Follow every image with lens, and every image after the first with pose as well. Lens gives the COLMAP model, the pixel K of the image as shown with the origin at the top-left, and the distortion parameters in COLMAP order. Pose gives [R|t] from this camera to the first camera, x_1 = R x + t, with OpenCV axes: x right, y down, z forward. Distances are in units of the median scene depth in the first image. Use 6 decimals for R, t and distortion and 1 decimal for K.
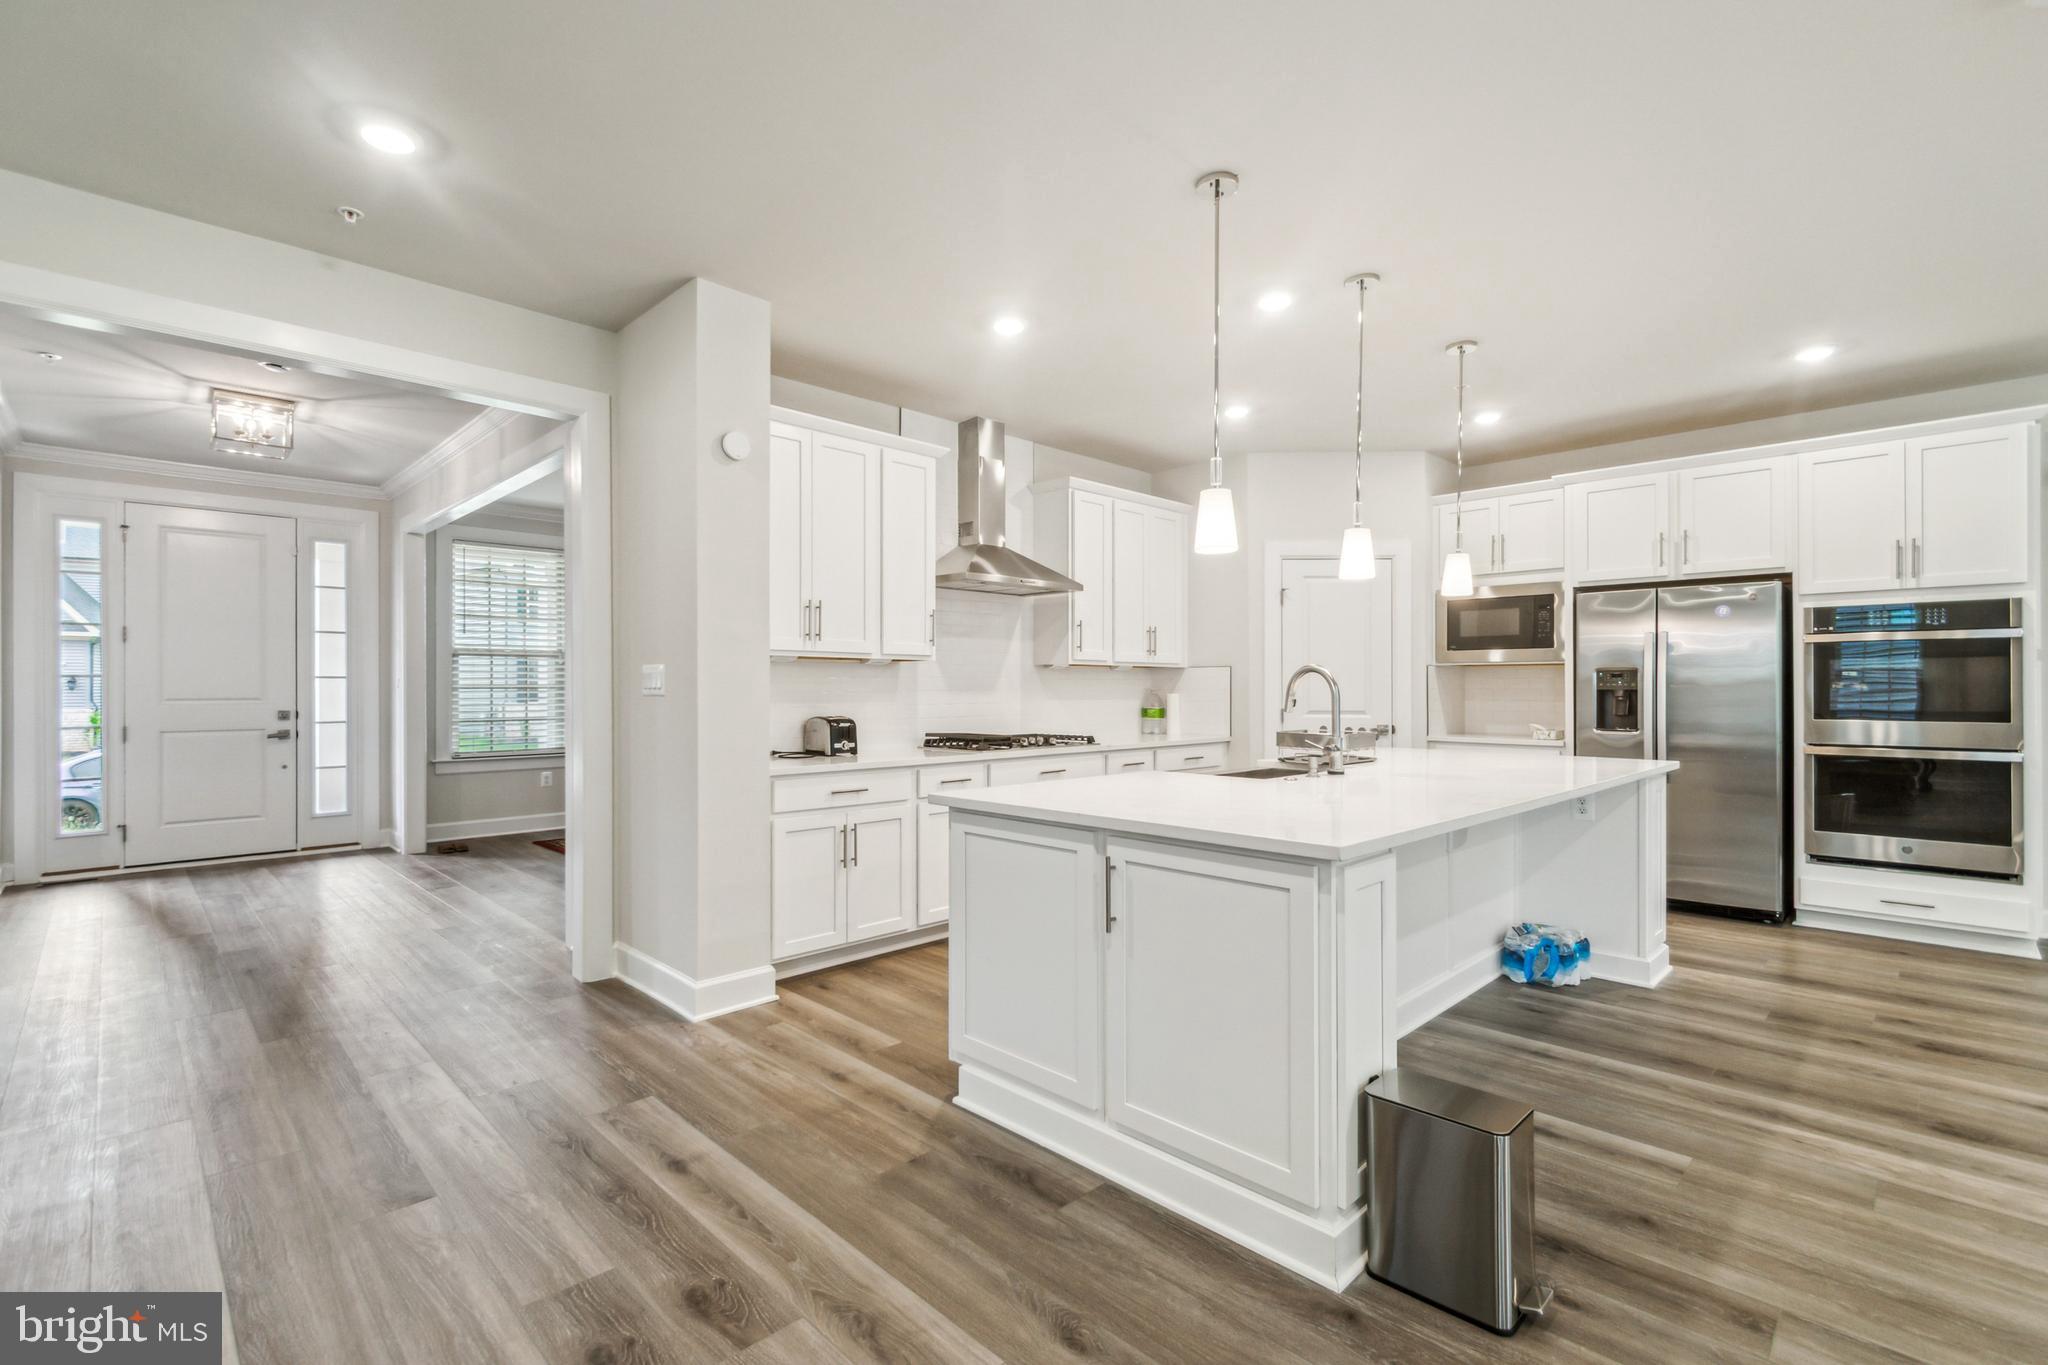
lens RADIAL K [[918.7, 0, 1004.2], [0, 918.7, 680.8], [0, 0, 1]] dist [0.003086, -0.003067]
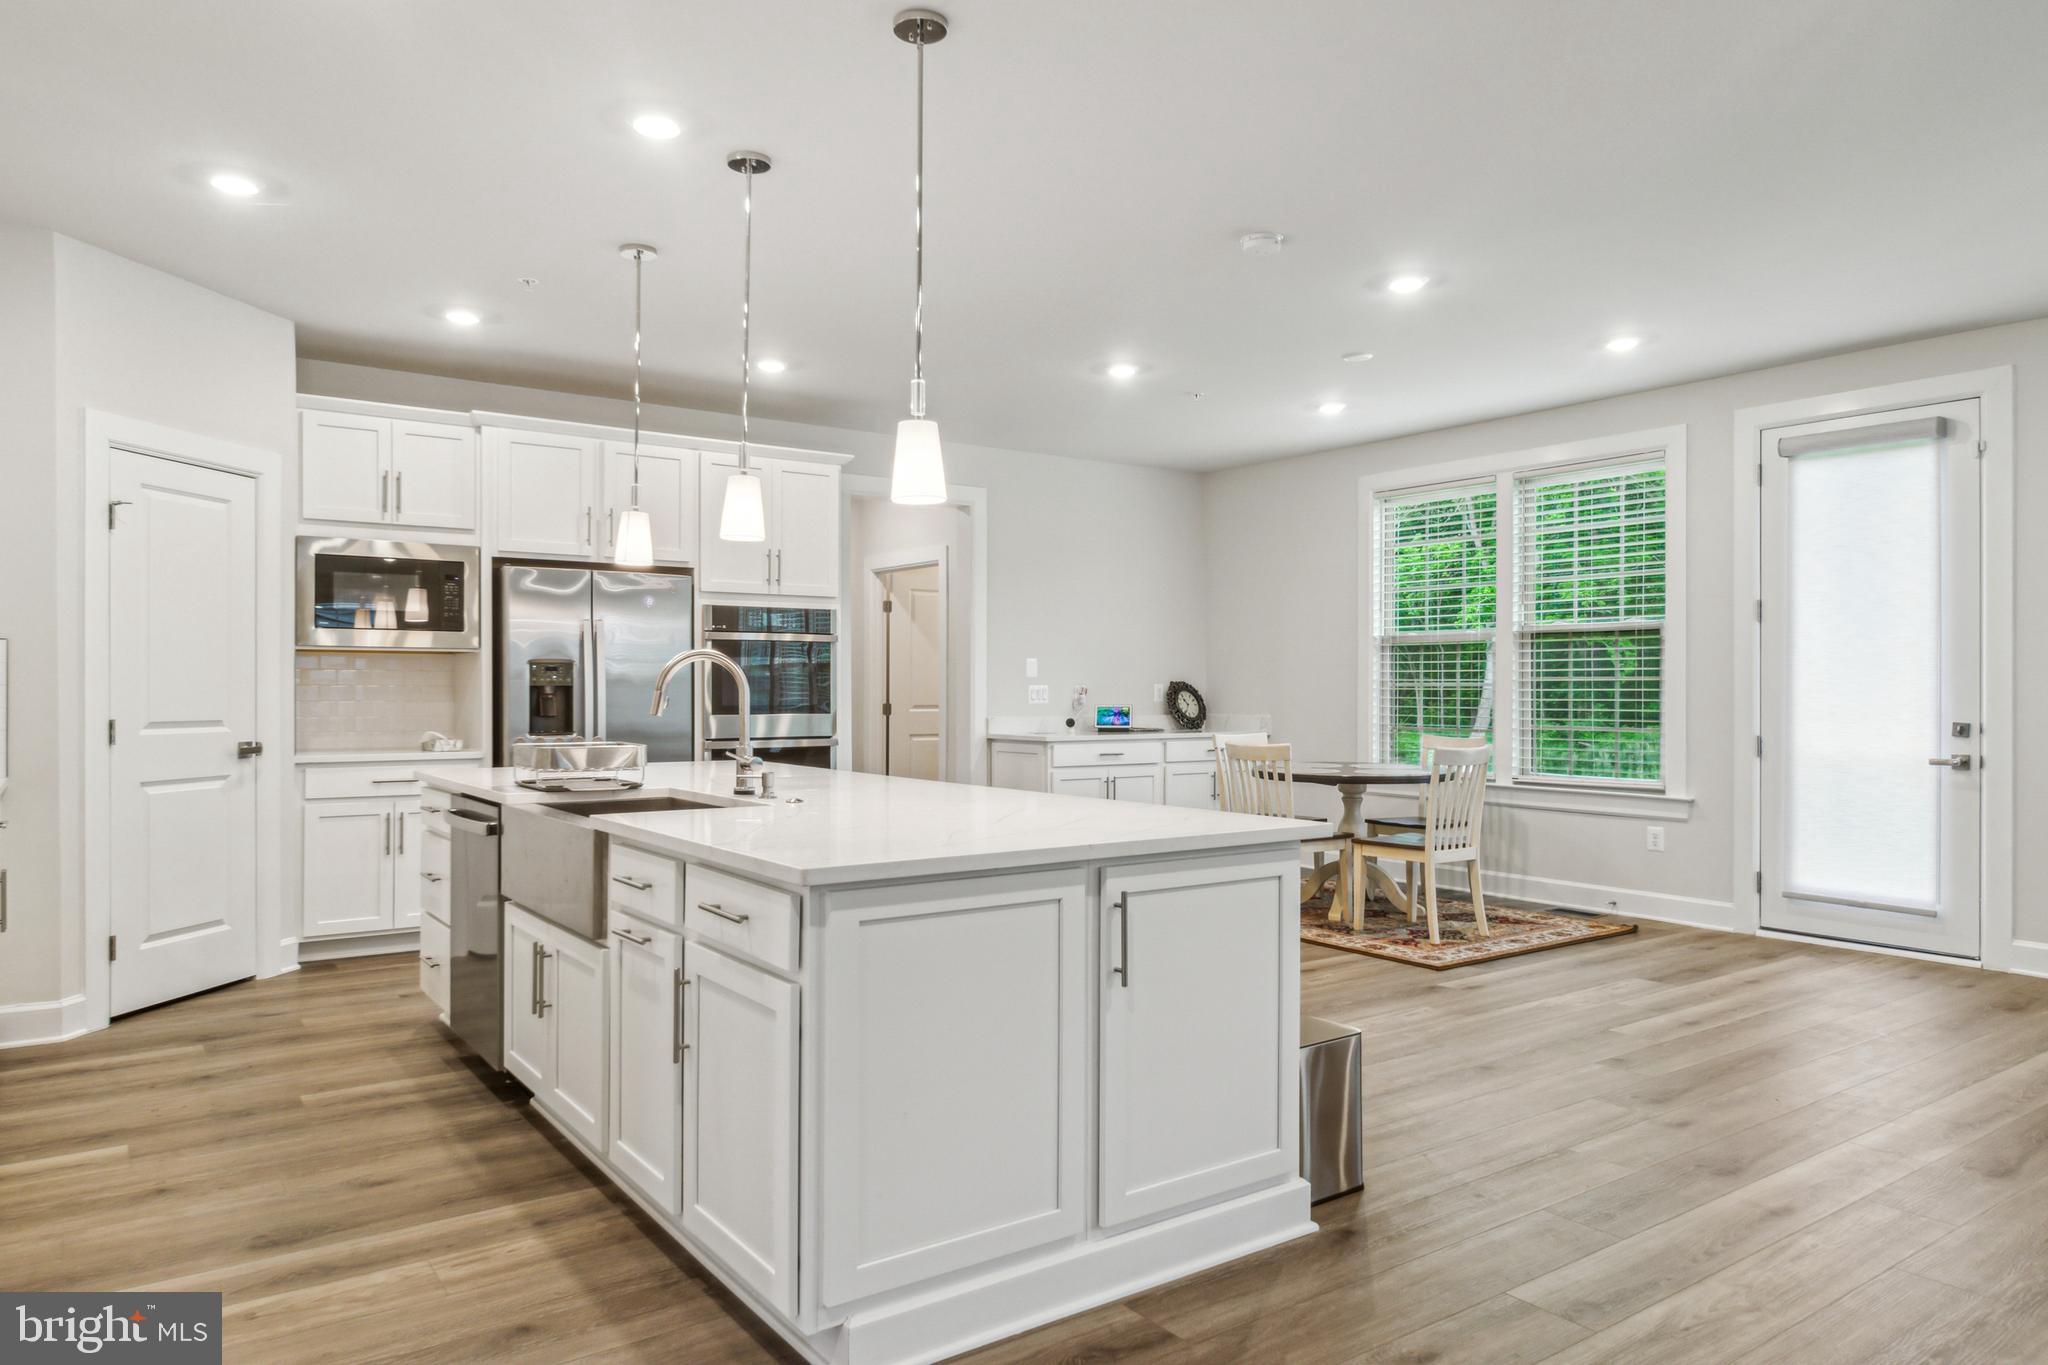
lens RADIAL K [[1314.6, 0, 1005.9], [0, 1314.6, 687.7], [0, 0, 1]] dist [0.000199, -0.000202]
pose [[0.155677, -0.000008, 0.987808, -0.504558], [-0.009798, 0.999951, 0.001552, 0.005941], [-0.987759, -0.009920, 0.155670, 0.454787]]
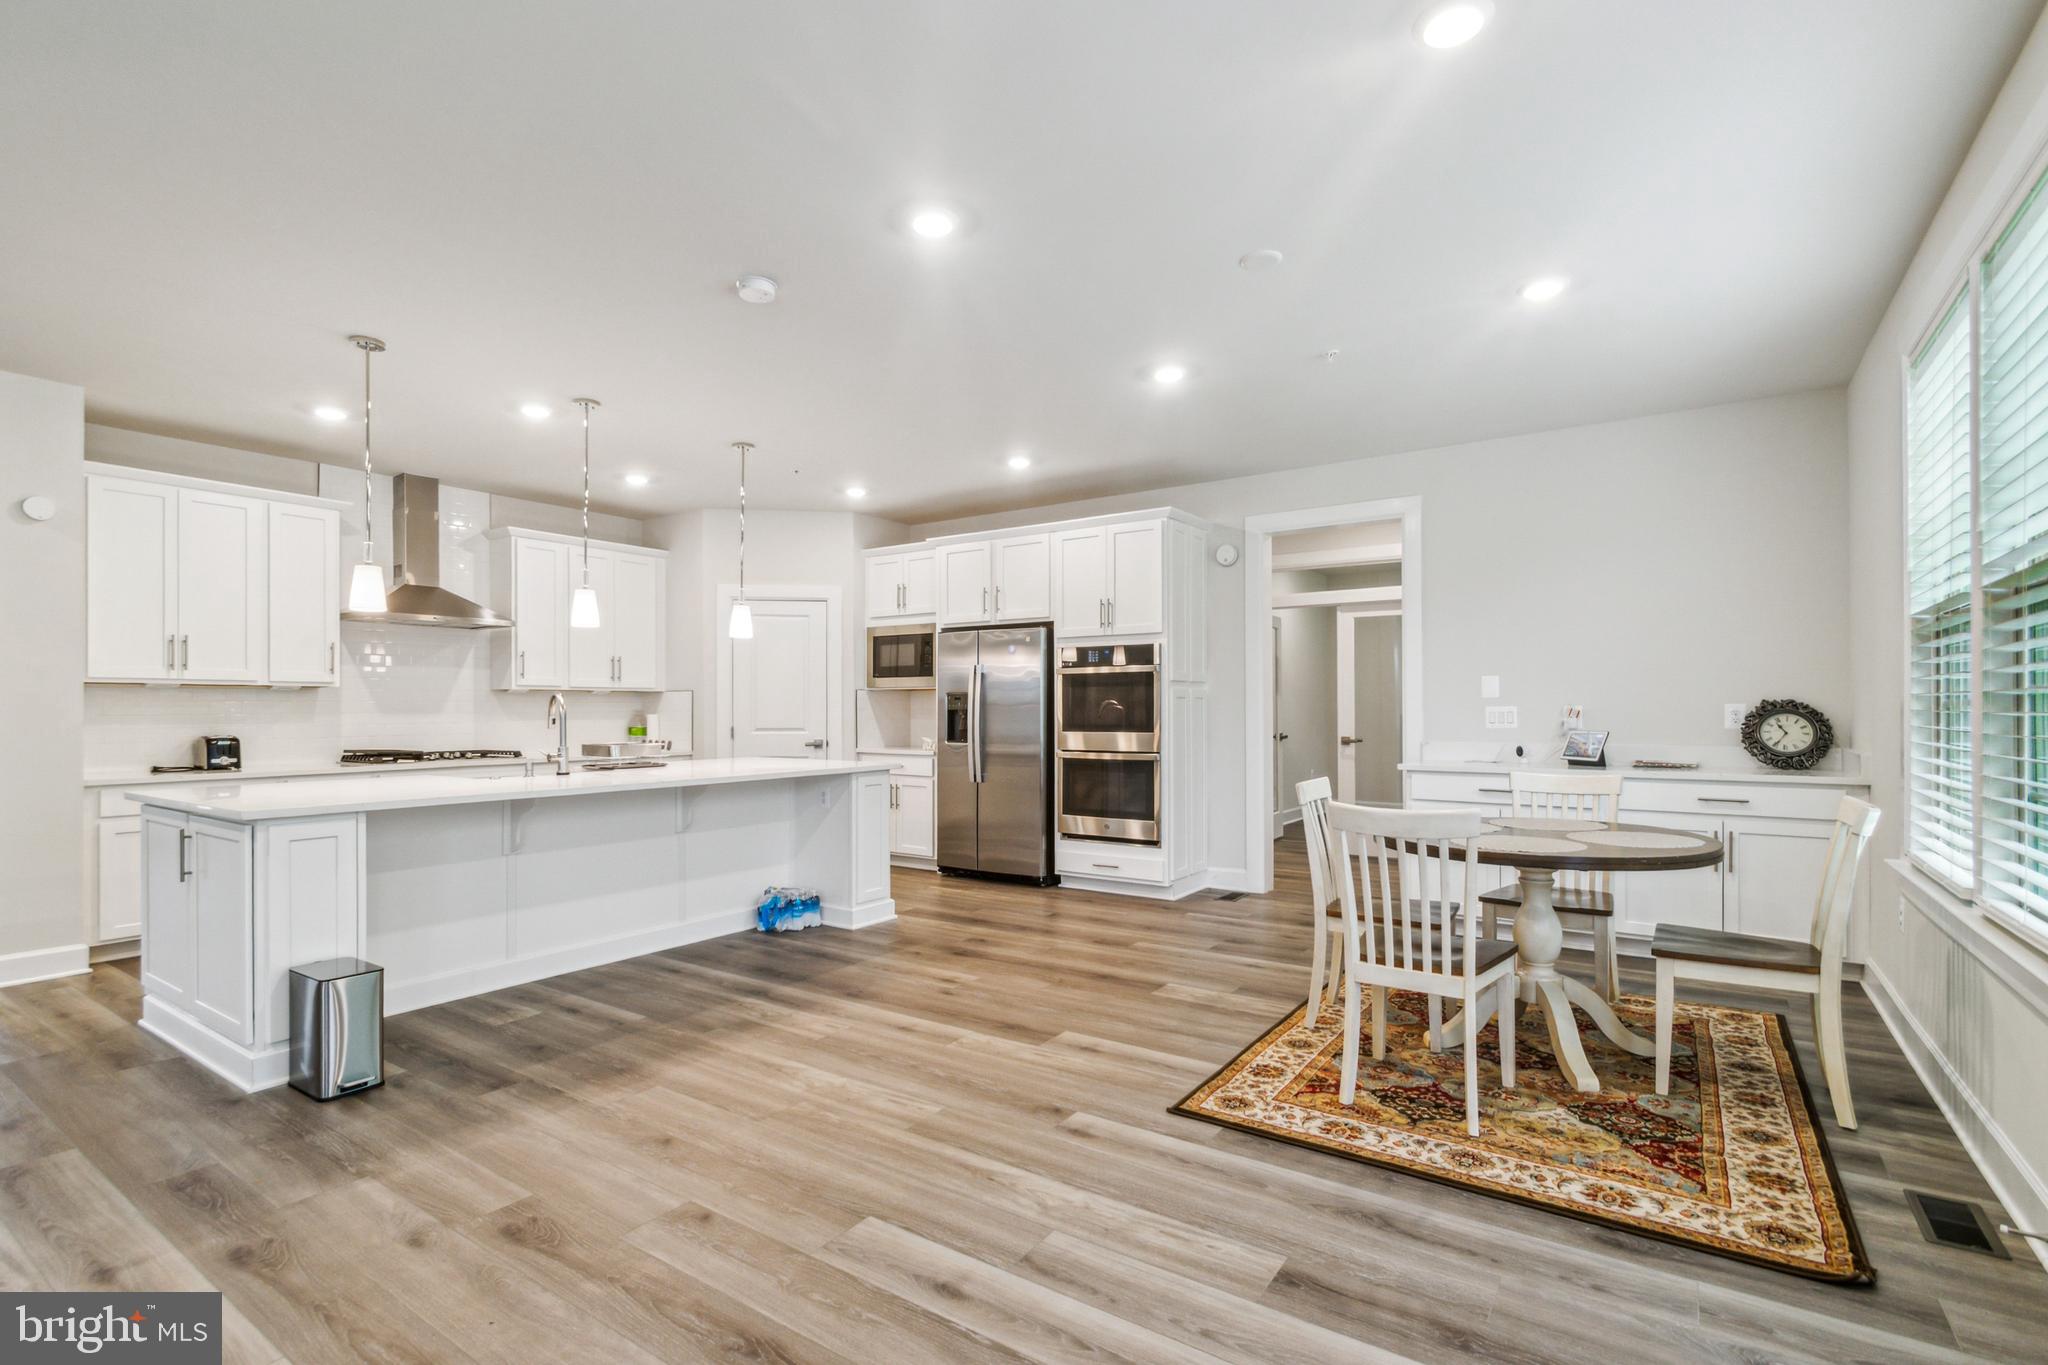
lens RADIAL K [[953.9, 0, 1004.5], [0, 953.9, 703.9], [0, 0, 1]] dist [0.003200, -0.000608]
pose [[0.982053, -0.002203, 0.188595, 0.538378], [0.001487, 0.999991, 0.003937, -0.004178], [-0.188602, -0.003586, 0.982047, -0.349033]]
